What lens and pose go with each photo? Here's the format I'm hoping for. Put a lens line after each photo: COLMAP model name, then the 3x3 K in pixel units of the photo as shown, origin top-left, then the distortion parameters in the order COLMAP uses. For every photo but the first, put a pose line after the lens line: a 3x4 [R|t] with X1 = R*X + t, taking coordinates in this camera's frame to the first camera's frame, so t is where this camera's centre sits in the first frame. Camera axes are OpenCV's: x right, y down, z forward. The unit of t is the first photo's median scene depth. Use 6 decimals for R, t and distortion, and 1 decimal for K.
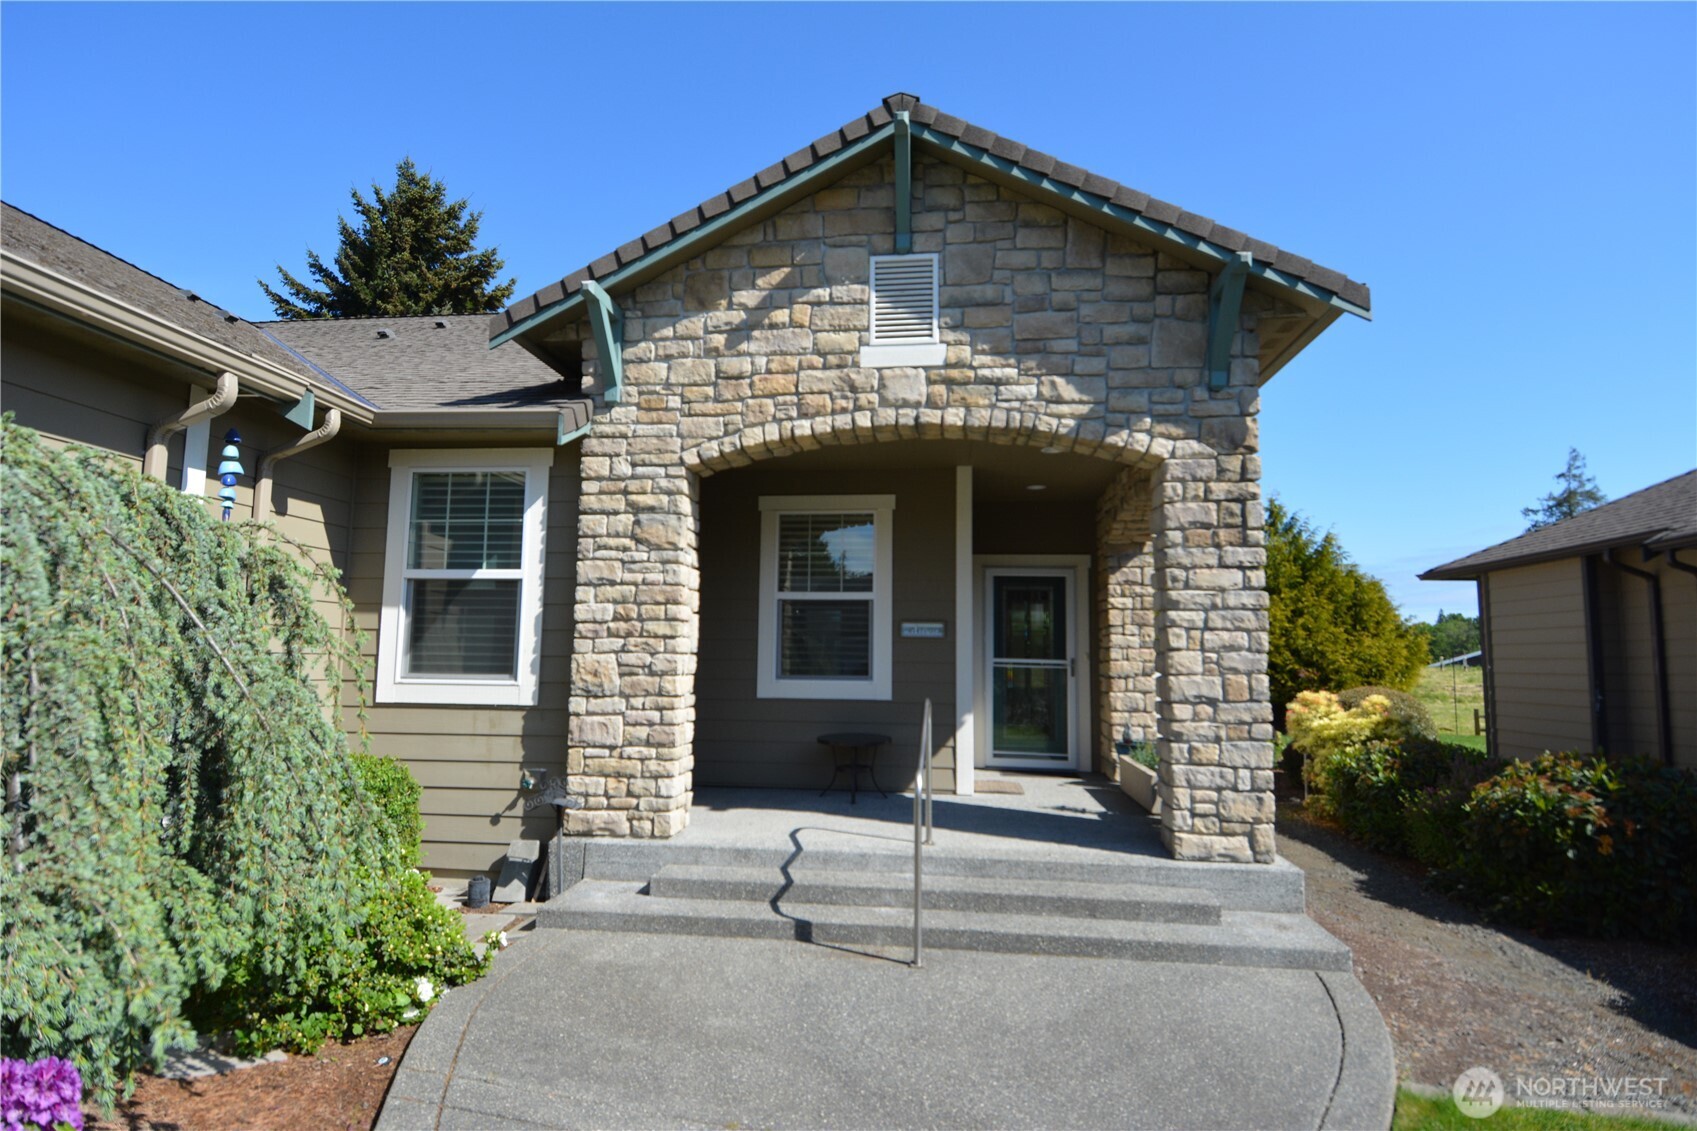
lens RADIAL K [[891.3, 0, 844.7], [0, 891.3, 573.6], [0, 0, 1]] dist [0.057426, -0.051293]
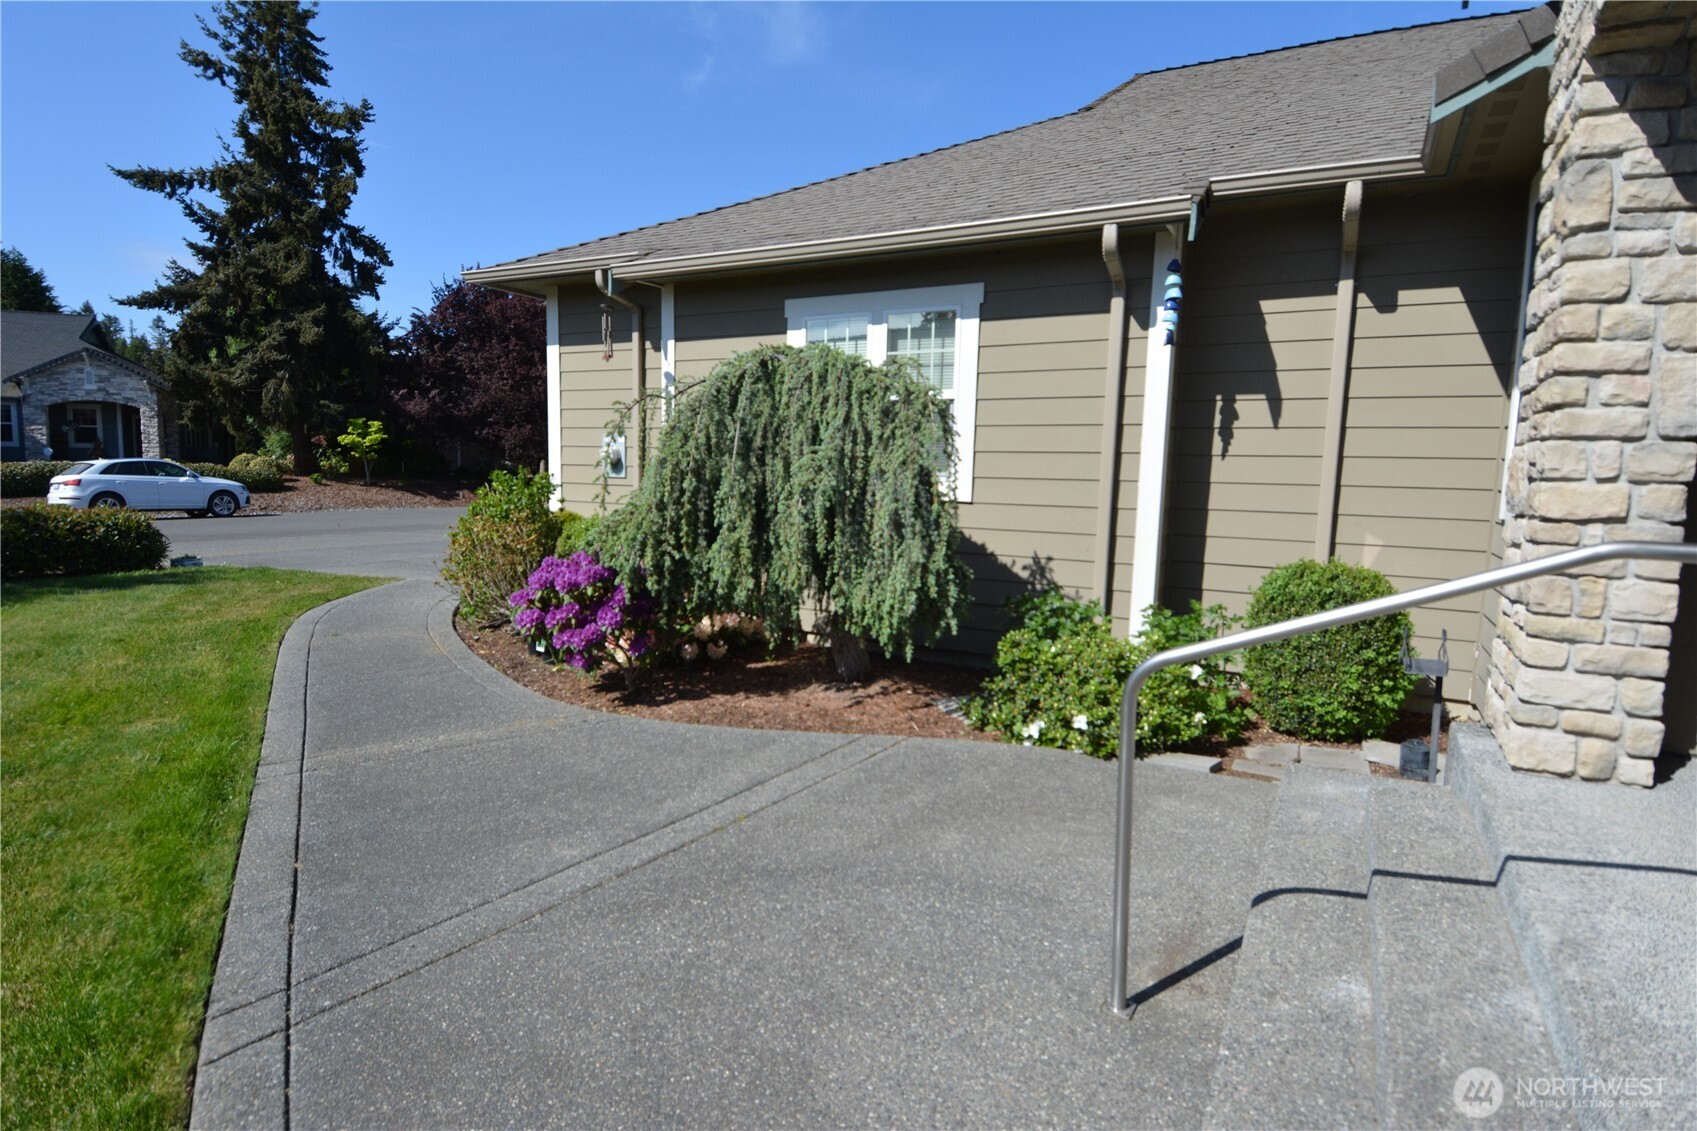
lens RADIAL K [[891.3, 0, 844.7], [0, 891.3, 573.6], [0, 0, 1]] dist [0.057426, -0.051293]
pose [[-0.387703, 0.069860, -0.919133, 0.693397], [0.051349, 0.997212, 0.054135, 0.186360], [0.920353, -0.026208, -0.390210, 1.256252]]
